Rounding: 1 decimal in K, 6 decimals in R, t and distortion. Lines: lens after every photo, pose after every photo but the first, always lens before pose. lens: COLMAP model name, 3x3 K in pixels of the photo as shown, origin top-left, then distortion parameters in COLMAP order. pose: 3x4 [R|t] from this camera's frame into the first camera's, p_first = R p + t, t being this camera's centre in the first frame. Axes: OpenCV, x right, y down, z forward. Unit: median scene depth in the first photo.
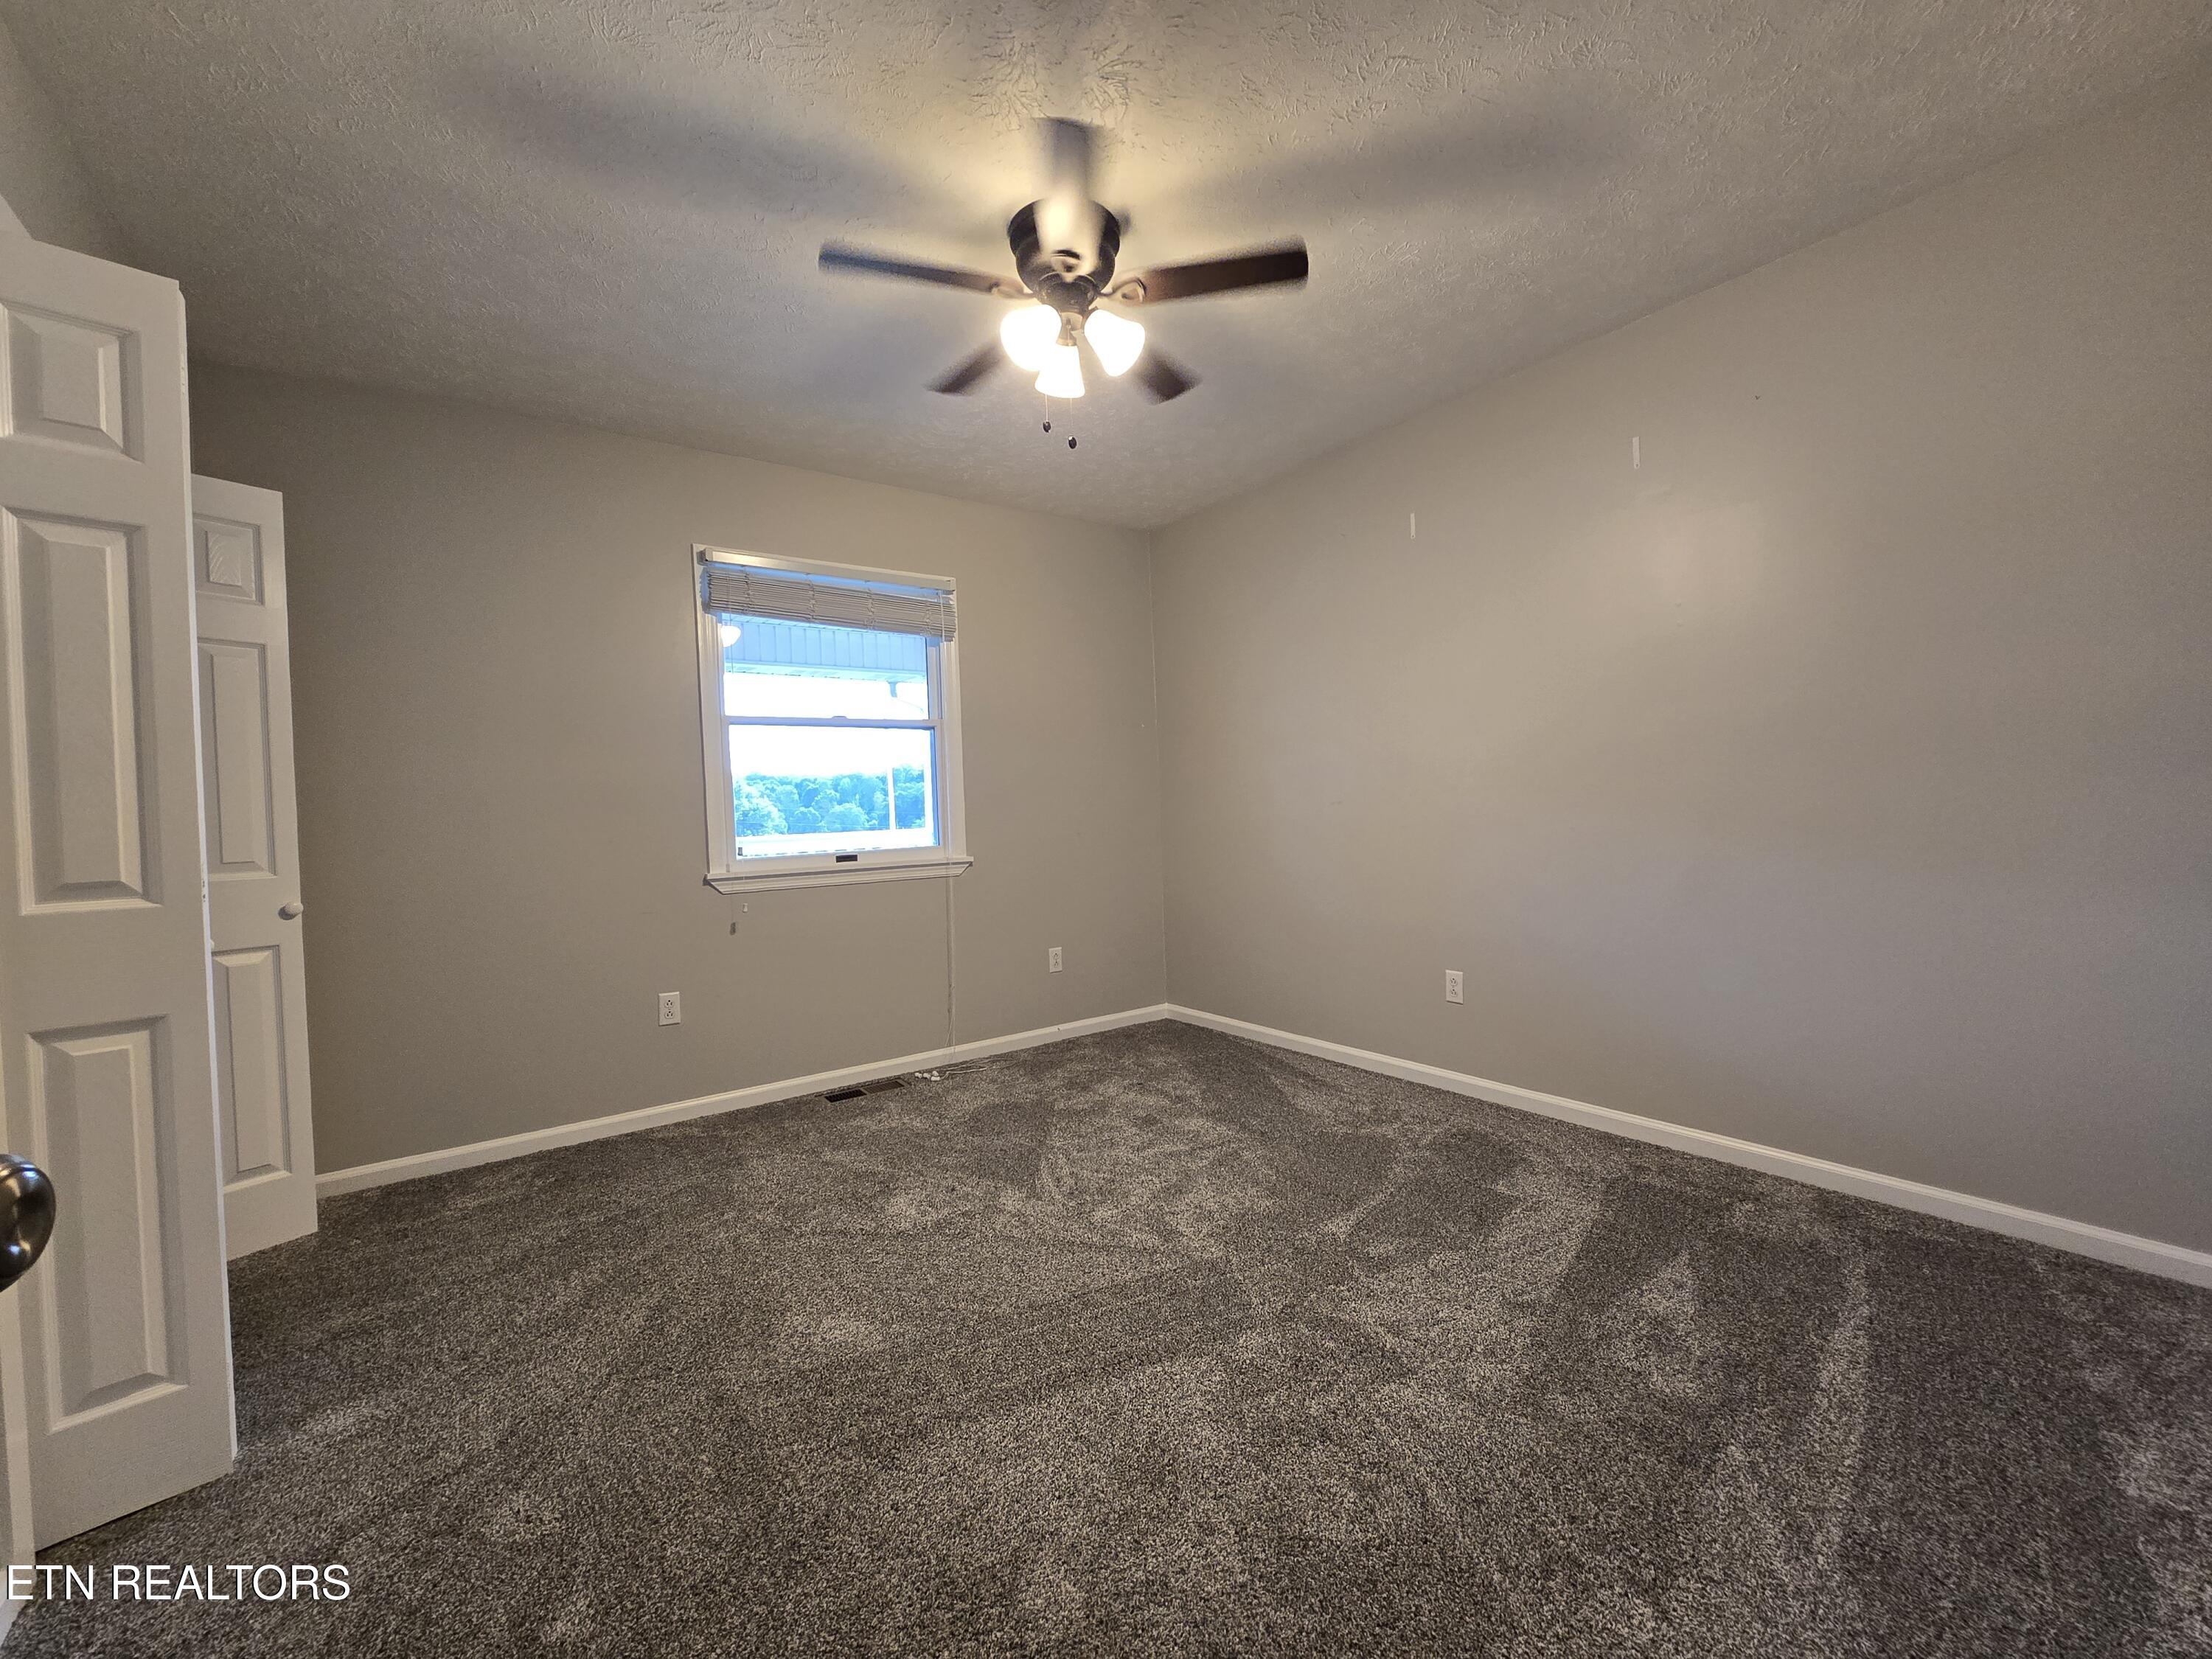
lens RADIAL K [[906.1, 0, 1126.5], [0, 906.1, 828.1], [0, 0, 1]] dist [-0.002295, -0.000588]
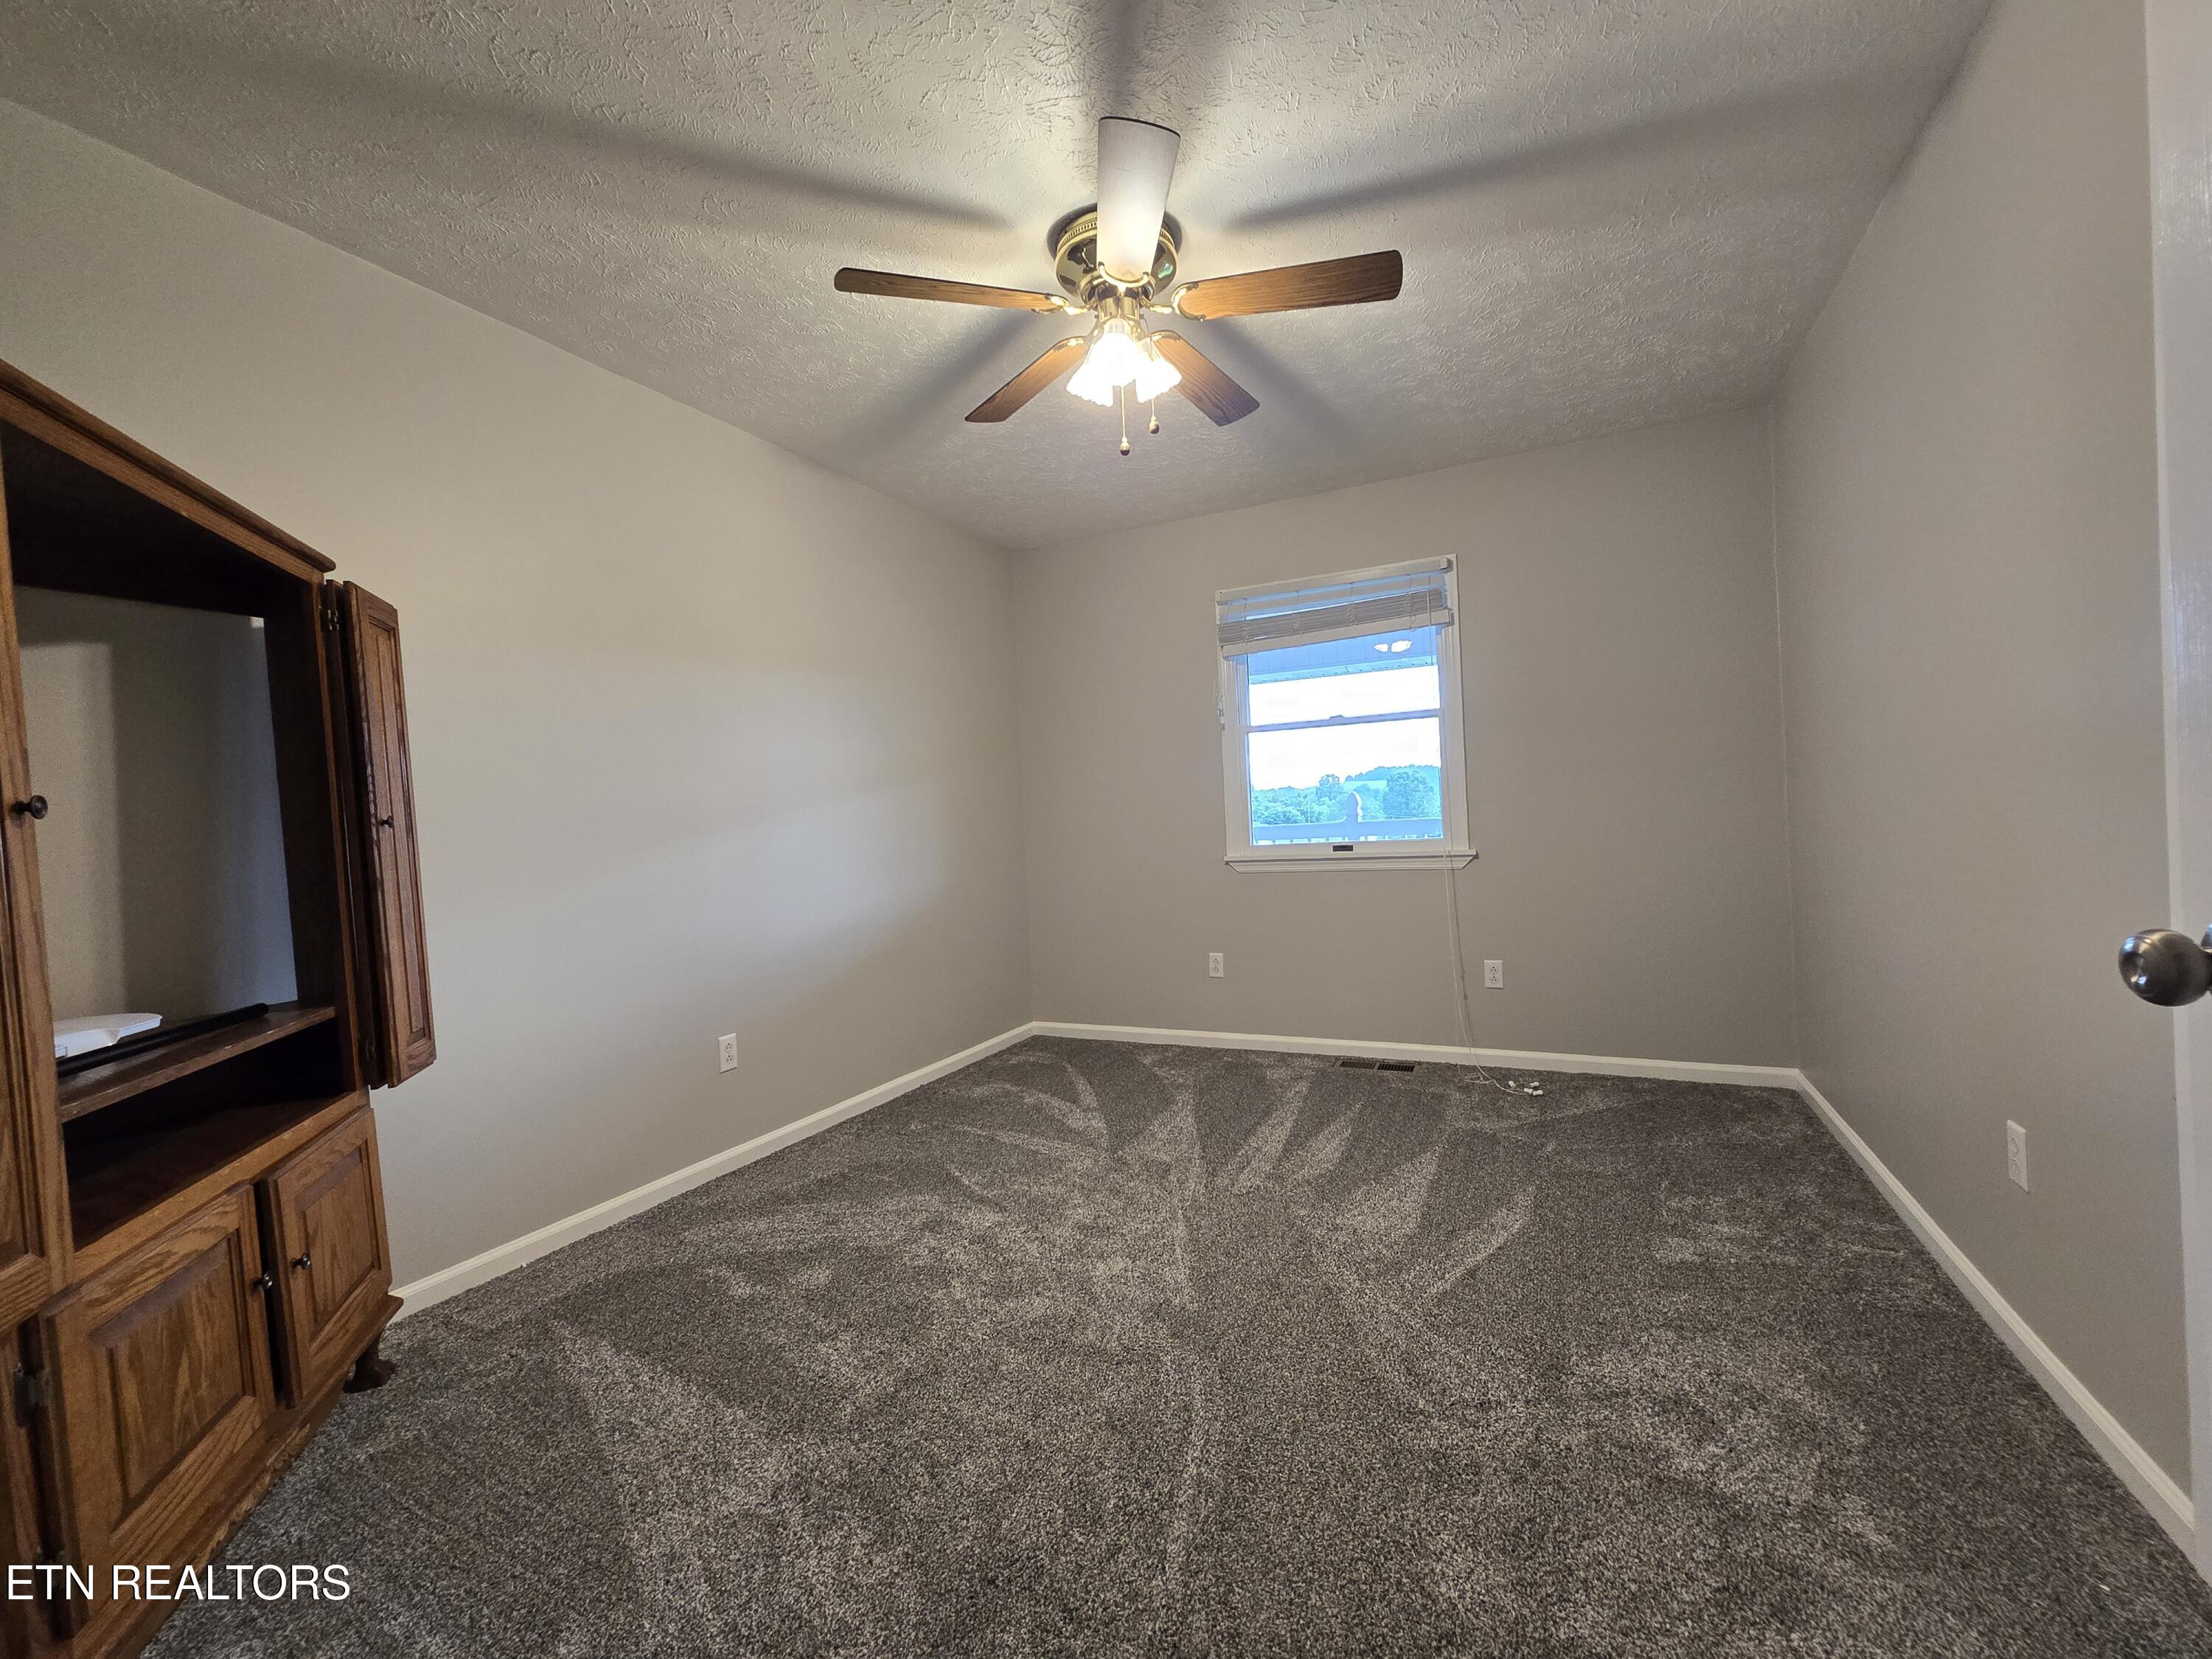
lens RADIAL K [[906.1, 0, 1126.5], [0, 906.1, 828.1], [0, 0, 1]] dist [-0.002295, -0.000588]
pose [[0.528317, 0.035783, -0.848293, 0.466739], [0.015296, 0.998548, 0.051647, -0.049338], [0.848909, -0.040262, 0.527003, 0.211403]]
